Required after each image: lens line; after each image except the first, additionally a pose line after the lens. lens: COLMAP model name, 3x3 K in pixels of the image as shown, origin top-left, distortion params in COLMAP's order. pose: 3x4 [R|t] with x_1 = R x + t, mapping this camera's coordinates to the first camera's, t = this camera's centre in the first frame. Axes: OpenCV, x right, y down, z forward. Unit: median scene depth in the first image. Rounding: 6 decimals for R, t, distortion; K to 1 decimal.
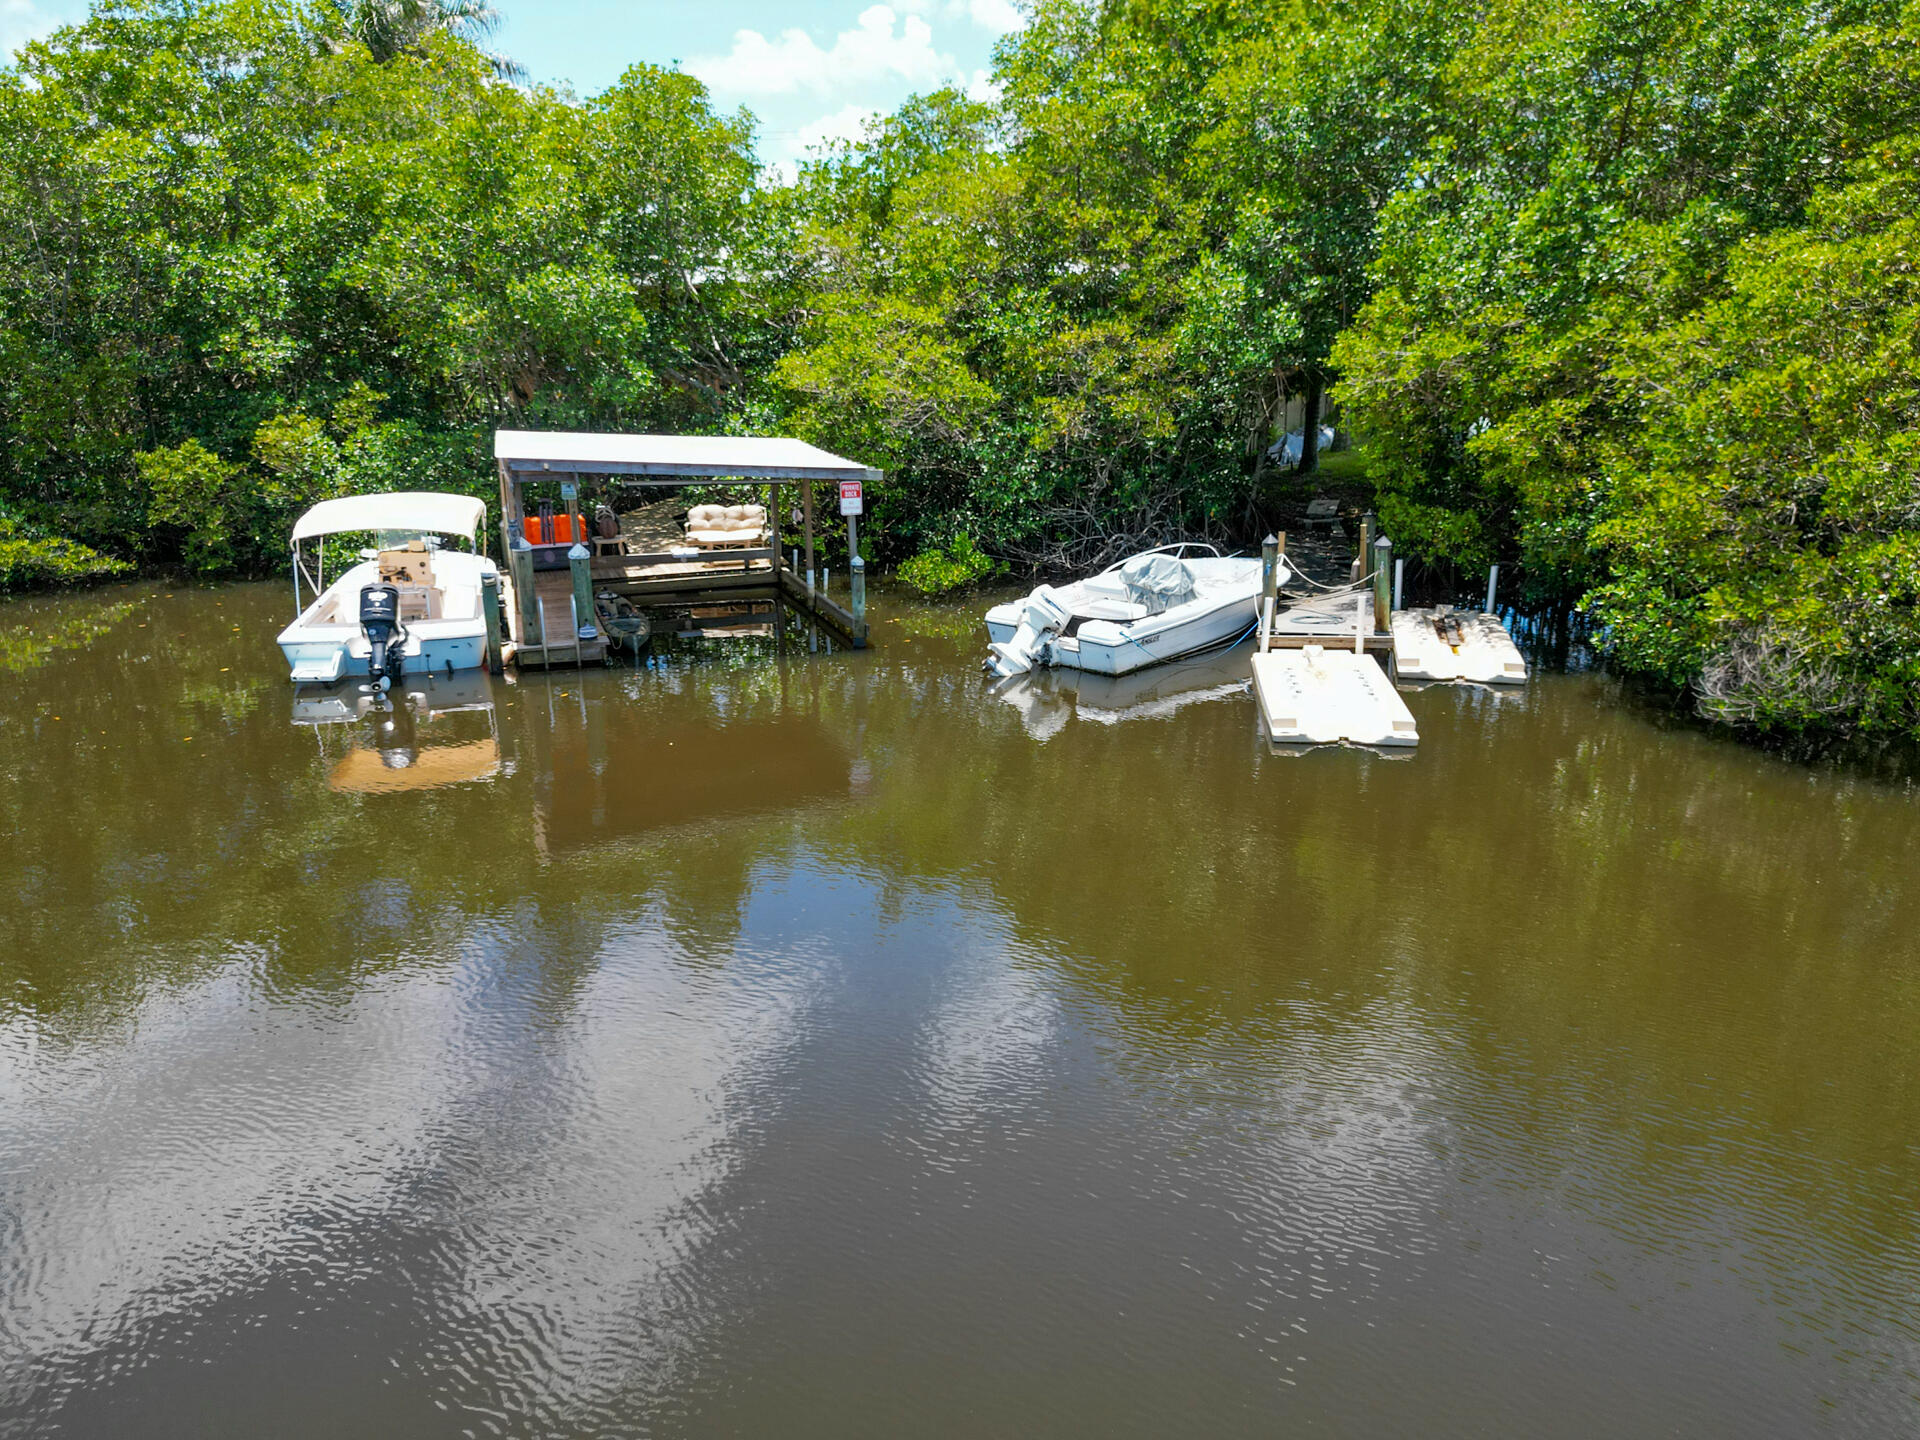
lens RADIAL K [[1345.6, 0, 964.4], [0, 1345.6, 720.3], [0, 0, 1]] dist [0.073985, -0.083399]
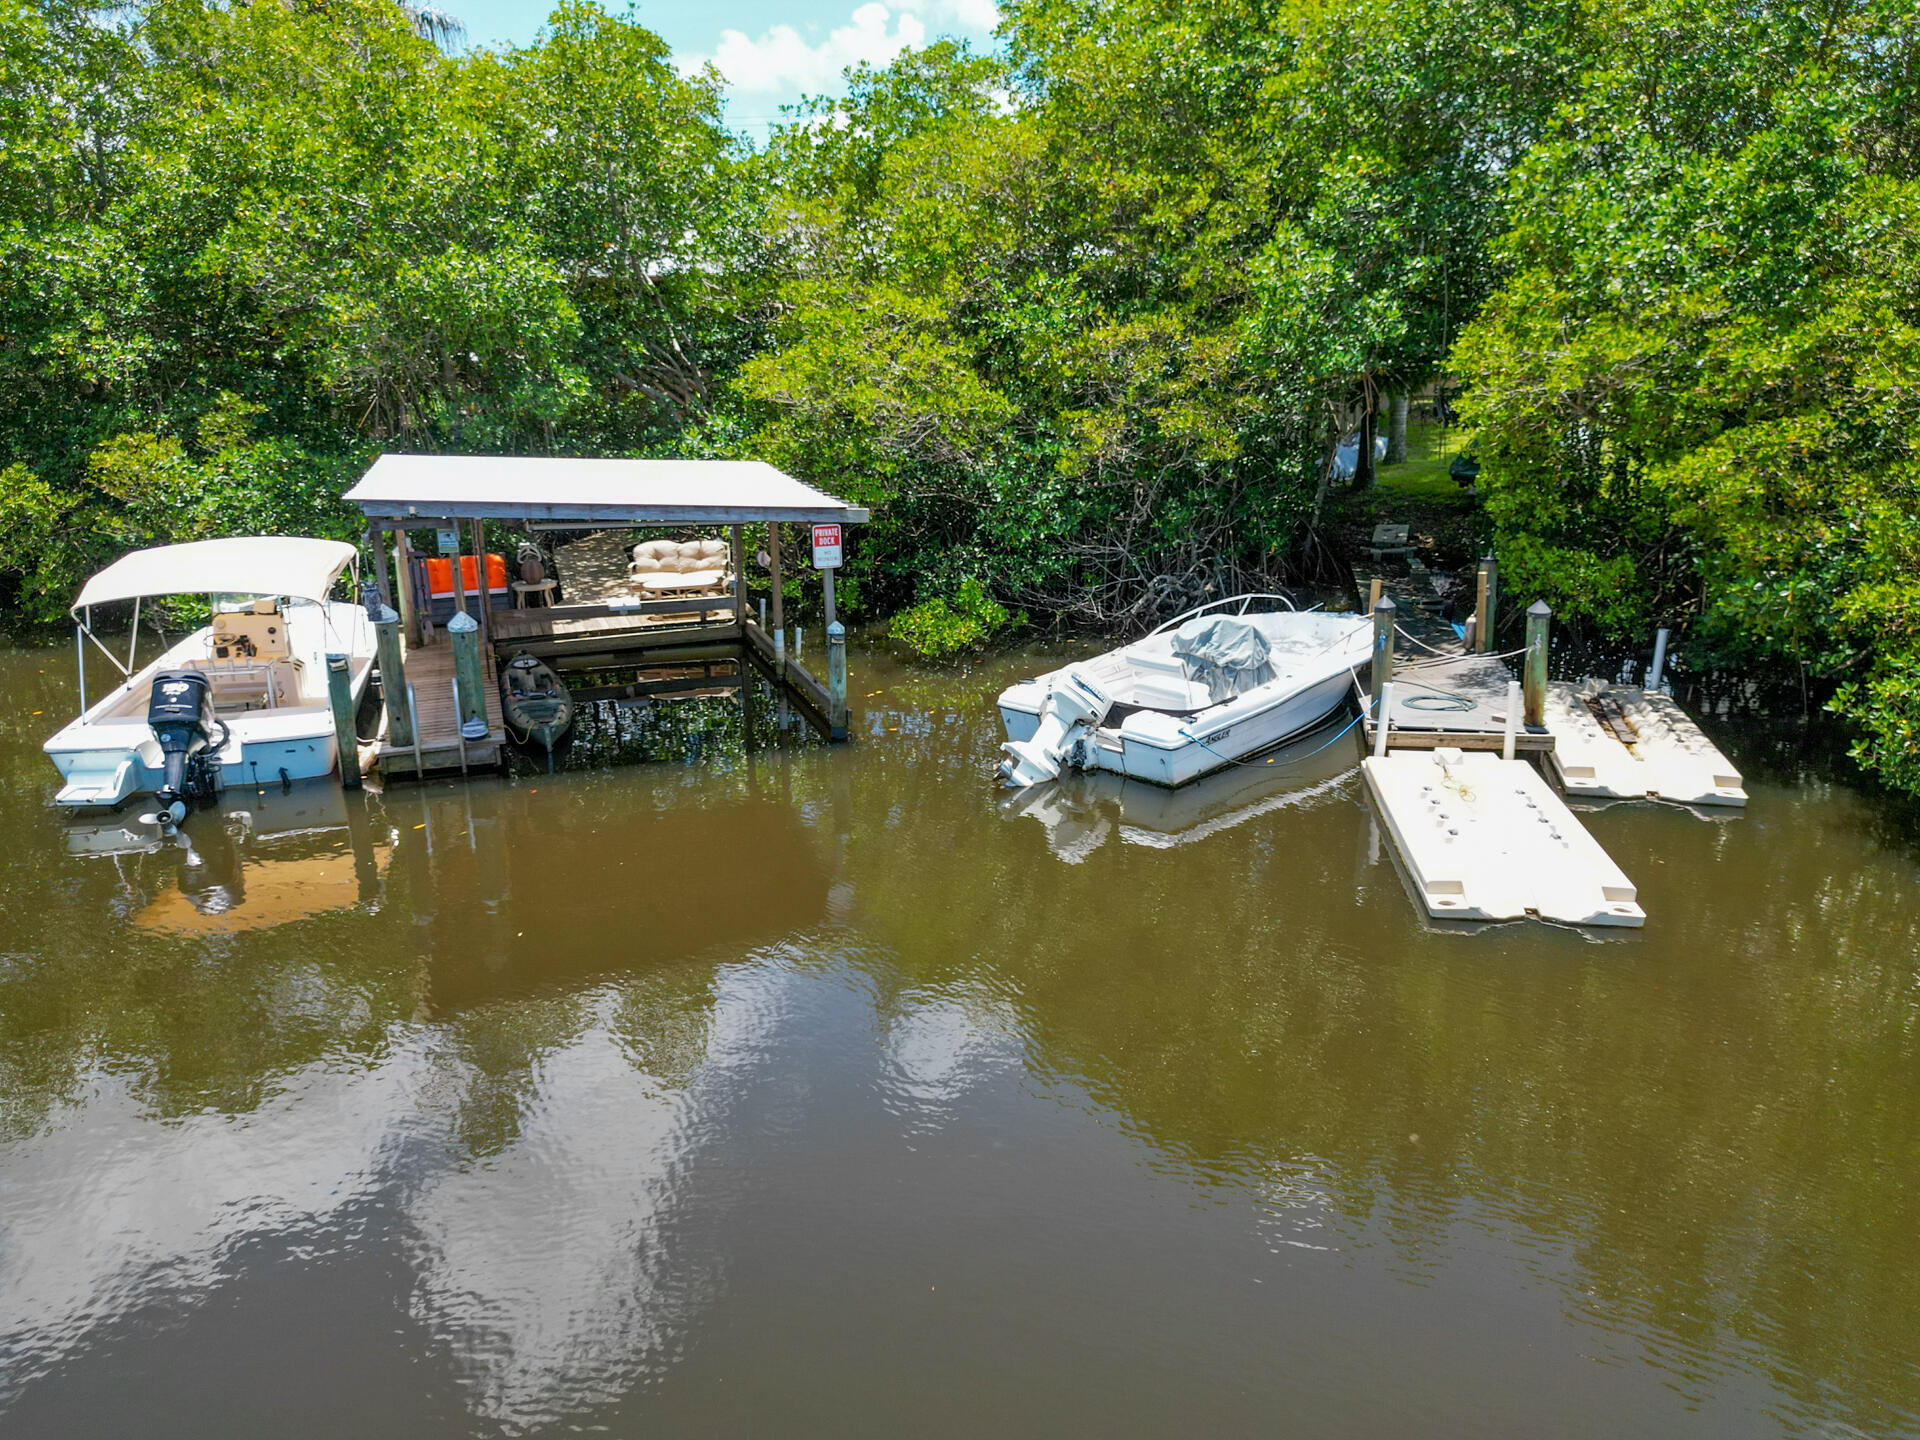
lens RADIAL K [[1347.0, 0, 960.0], [0, 1347.0, 720.0], [0, 0, 1]] dist [0.064752, -0.059270]
pose [[0.999997, -0.002070, -0.001240, -0.006874], [0.002071, 0.999998, 0.000813, -0.055821], [0.001239, -0.000816, 0.999999, 0.198173]]
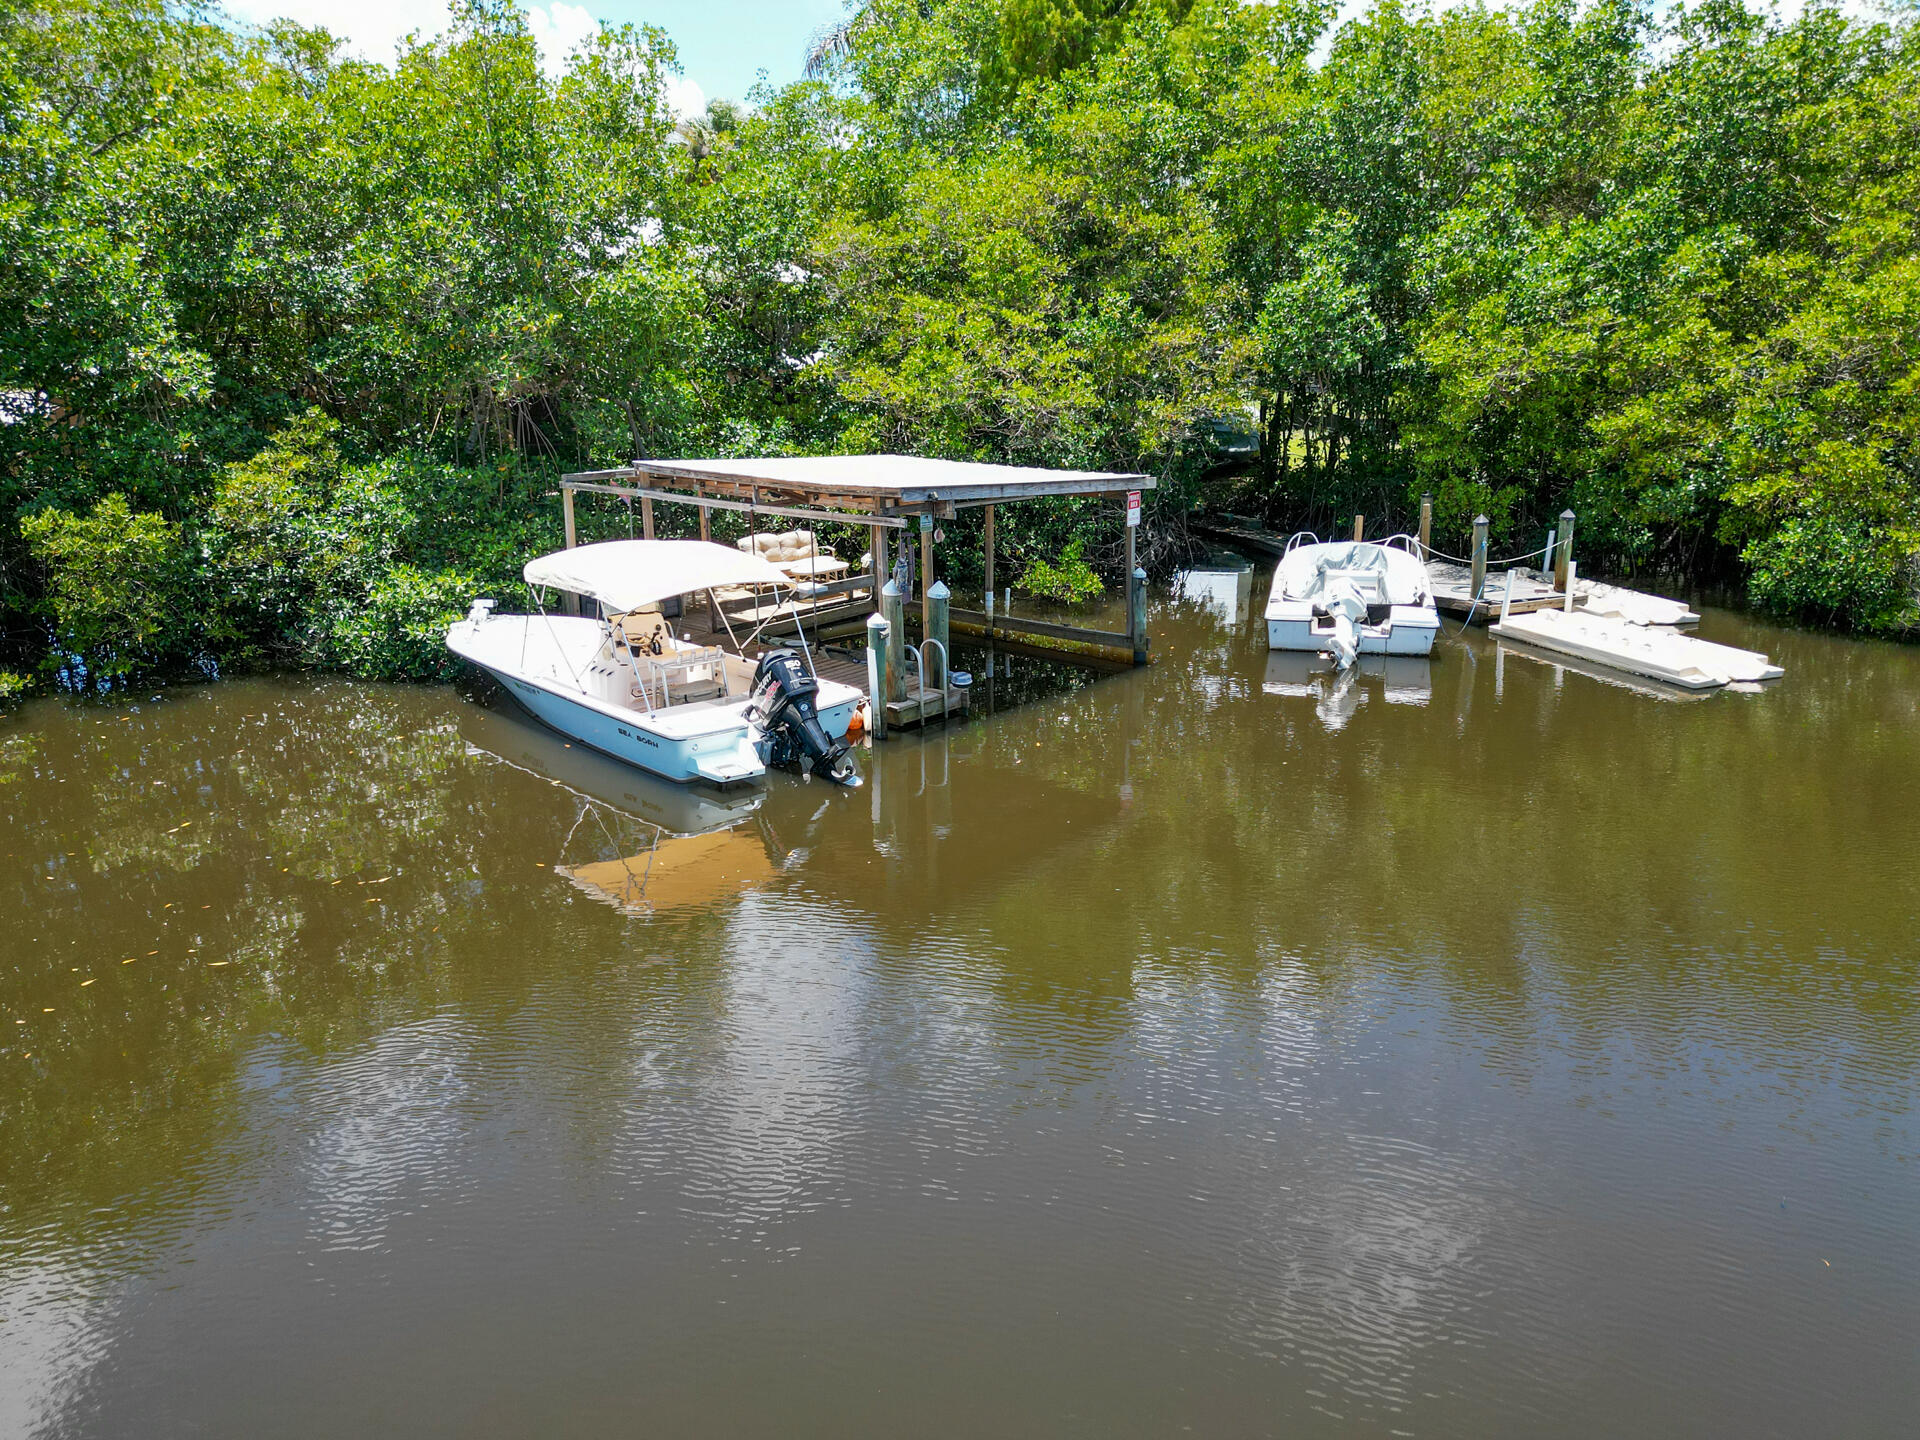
lens RADIAL K [[1378.2, 0, 953.7], [0, 1378.2, 716.0], [0, 0, 1]] dist [0.043892, -0.005271]
pose [[0.875880, -0.137991, 0.462378, -0.559432], [0.141370, 0.989574, 0.027530, -0.052989], [-0.461356, 0.041254, 0.886255, 0.159790]]
